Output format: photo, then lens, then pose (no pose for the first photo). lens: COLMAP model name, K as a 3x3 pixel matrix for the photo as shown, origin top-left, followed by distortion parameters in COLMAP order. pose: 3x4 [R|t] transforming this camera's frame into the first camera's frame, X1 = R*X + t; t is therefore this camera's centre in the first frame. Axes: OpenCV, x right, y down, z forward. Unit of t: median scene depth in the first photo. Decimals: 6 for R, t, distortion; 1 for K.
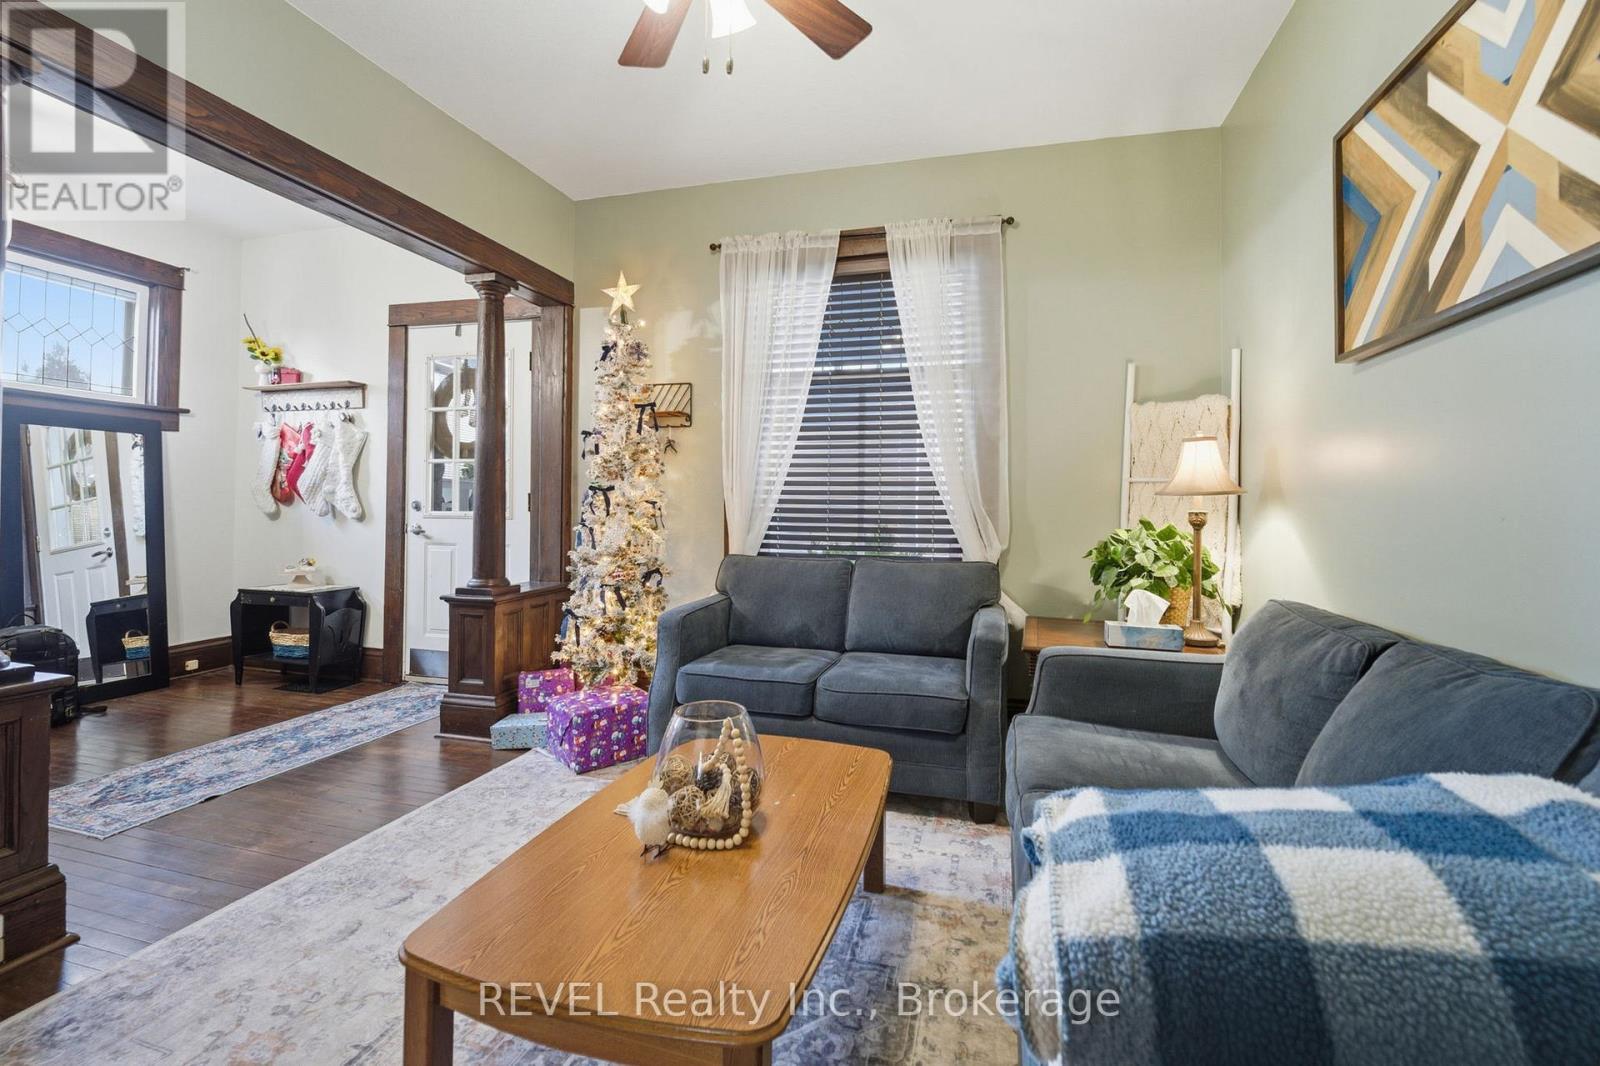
lens RADIAL K [[677.2, 0, 817.3], [0, 677.2, 498.2], [0, 0, 1]] dist [-0.008924, -0.001116]
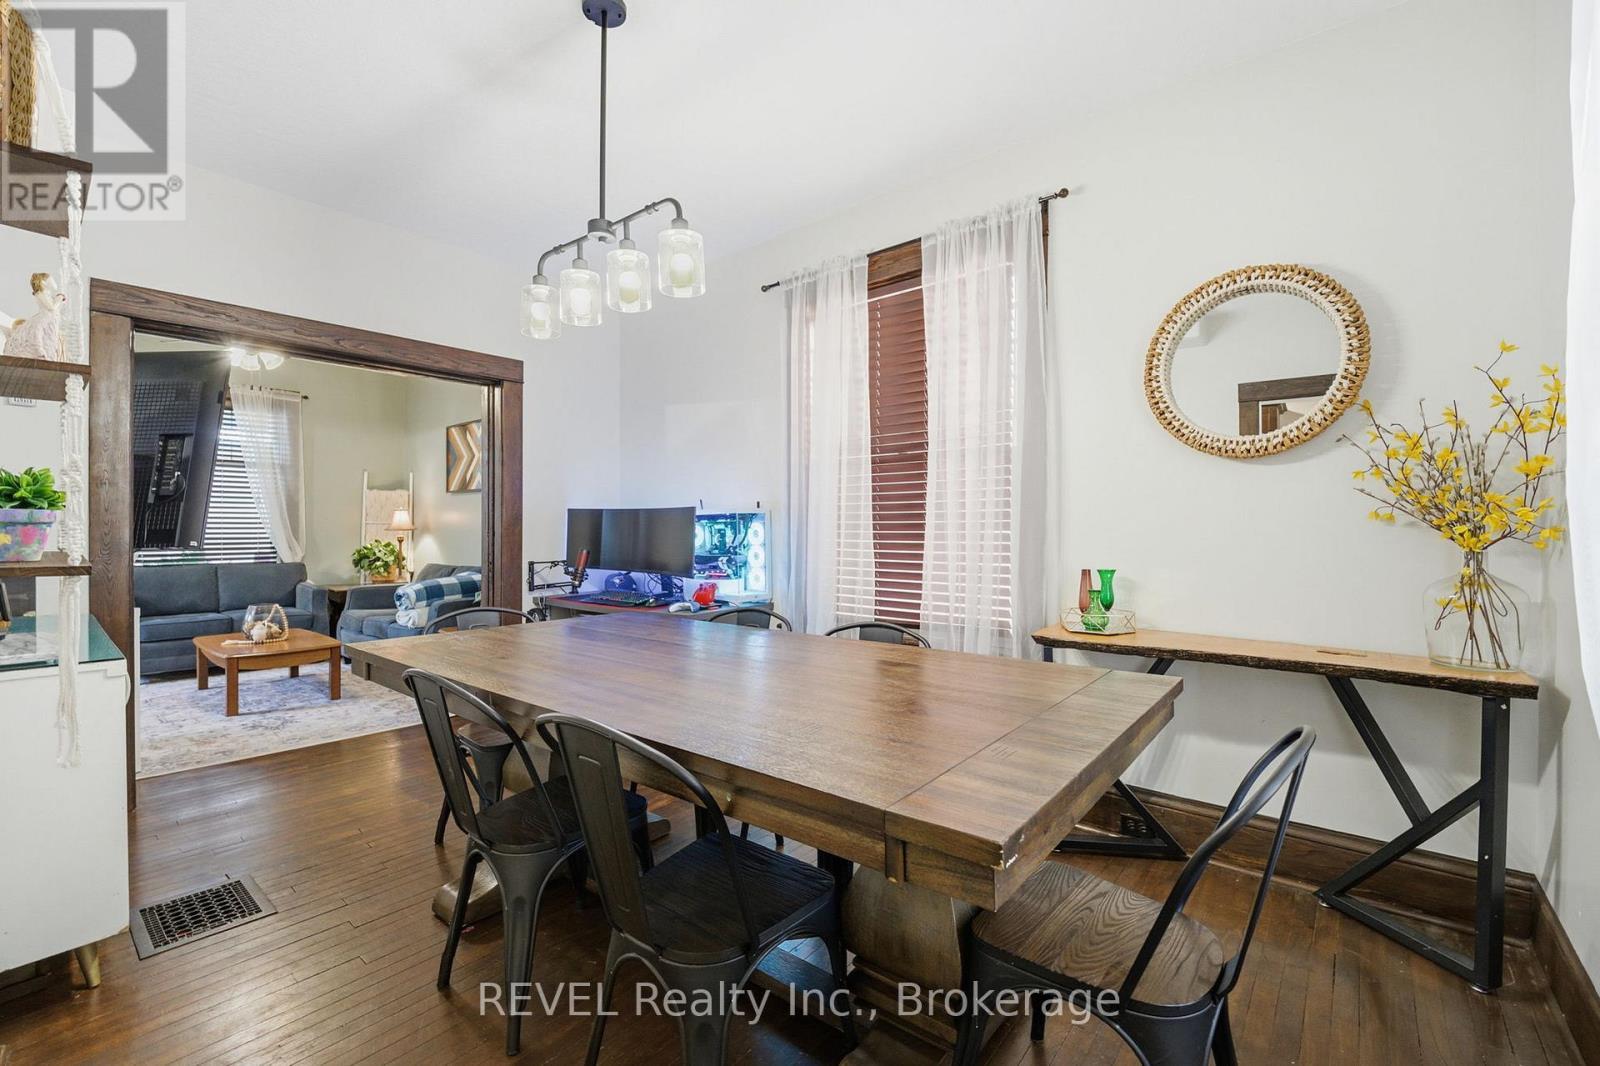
lens RADIAL K [[677.2, 0, 801.0], [0, 677.2, 530.2], [0, 0, 1]] dist [-0.008924, -0.001116]
pose [[0.420883, -0.009578, 0.907064, -1.119118], [-0.009144, 0.999849, 0.014801, -0.054670], [-0.907069, -0.014524, 0.420732, -1.470582]]
